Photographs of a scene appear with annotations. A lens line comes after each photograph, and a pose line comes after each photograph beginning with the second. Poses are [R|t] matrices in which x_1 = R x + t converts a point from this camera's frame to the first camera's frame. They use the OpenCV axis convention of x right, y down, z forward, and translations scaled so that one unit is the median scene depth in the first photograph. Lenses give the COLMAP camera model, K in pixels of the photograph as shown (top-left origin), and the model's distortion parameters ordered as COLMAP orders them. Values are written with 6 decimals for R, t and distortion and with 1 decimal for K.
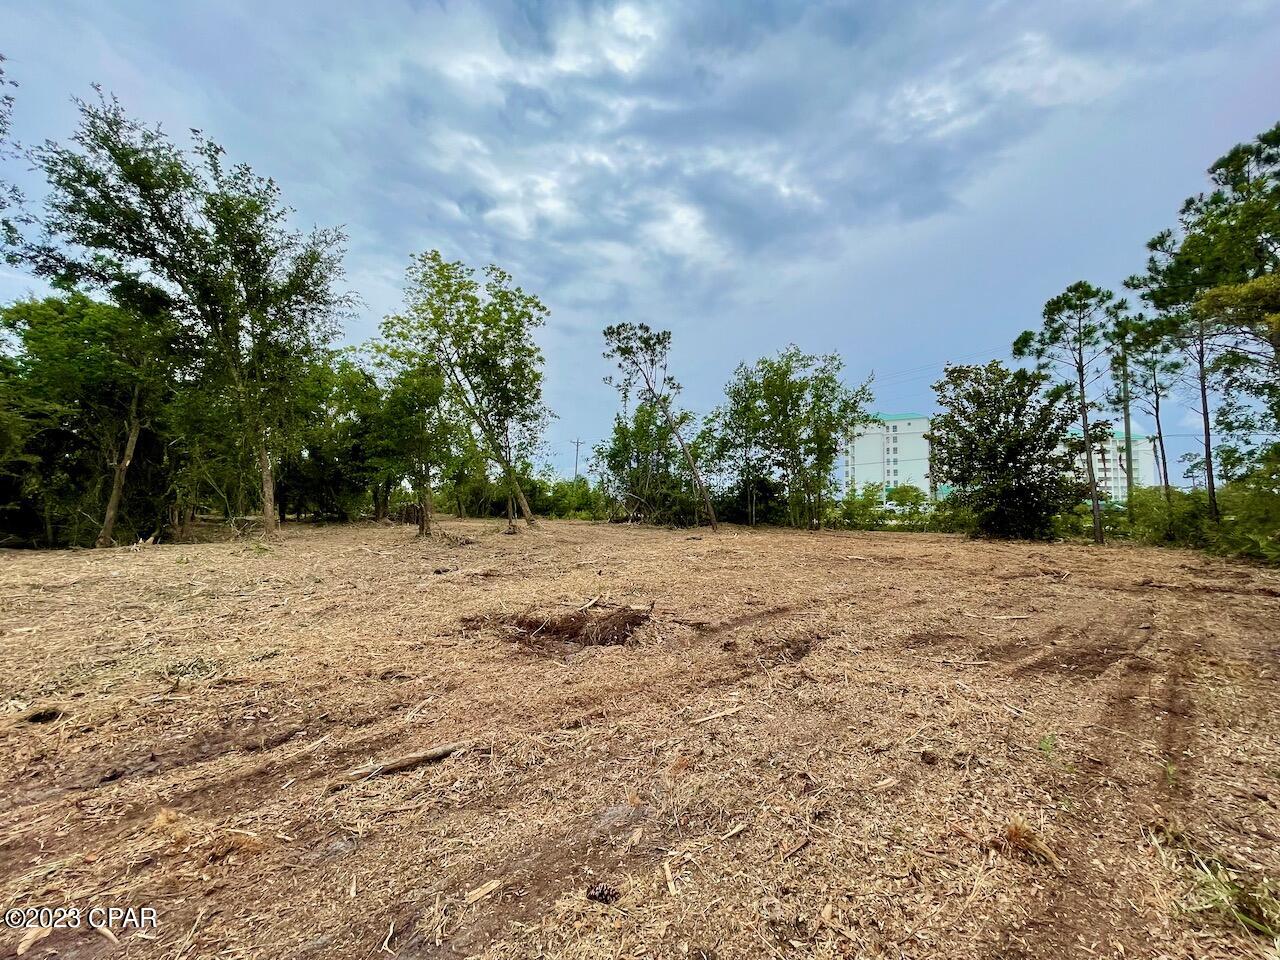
lens RADIAL K [[521.6, 0, 640.0], [0, 521.6, 480.0], [0, 0, 1]] dist [-0.000835, -0.000046]
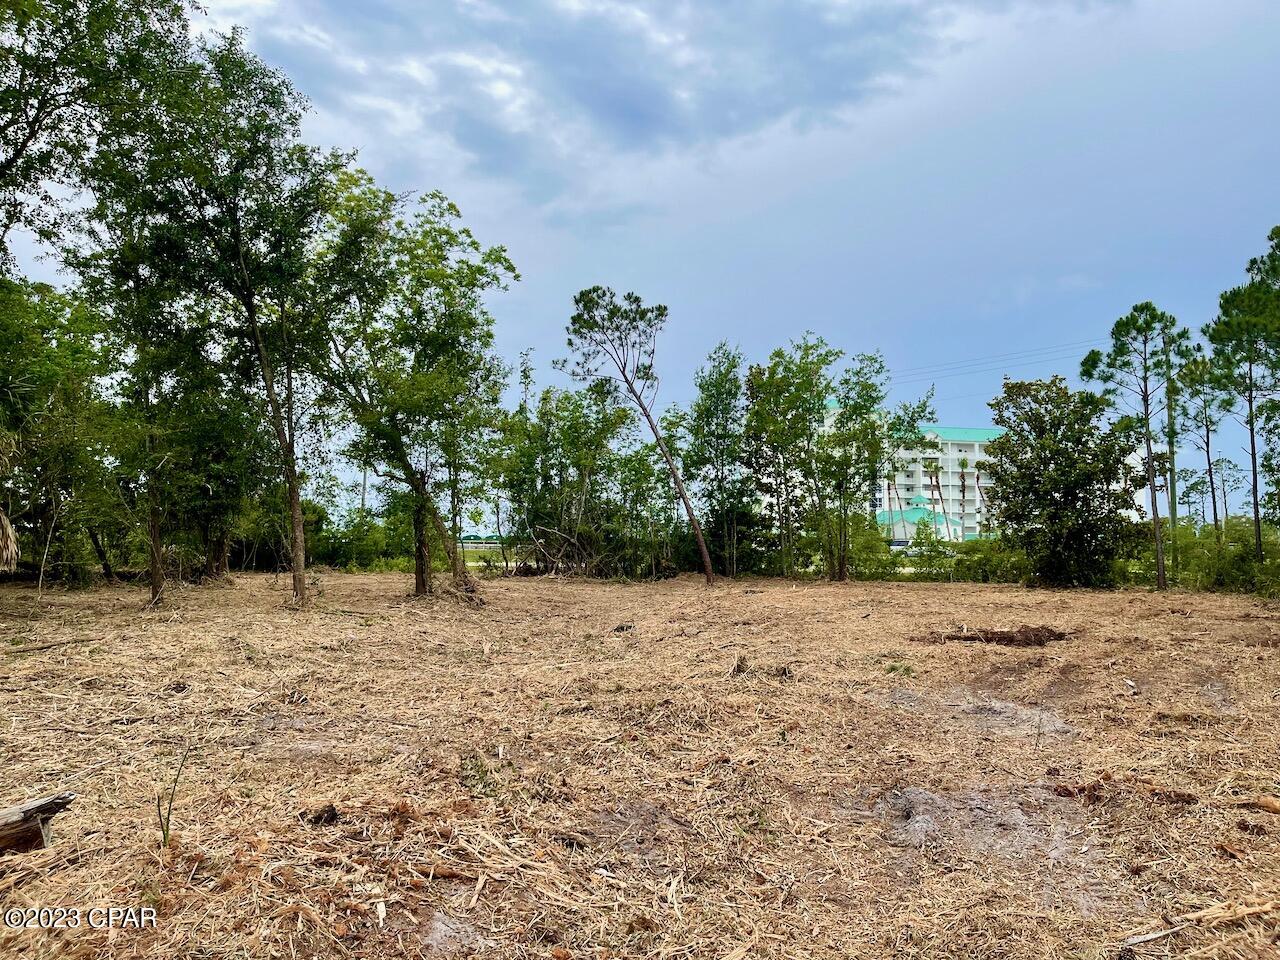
lens RADIAL K [[975.1, 0, 640.0], [0, 975.1, 480.0], [0, 0, 1]] dist [0.061234, -0.117382]
pose [[0.949218, 0.016683, 0.314177, -0.456515], [-0.012120, 0.999791, -0.016473, -0.027528], [-0.314386, 0.011828, 0.949221, -0.300480]]
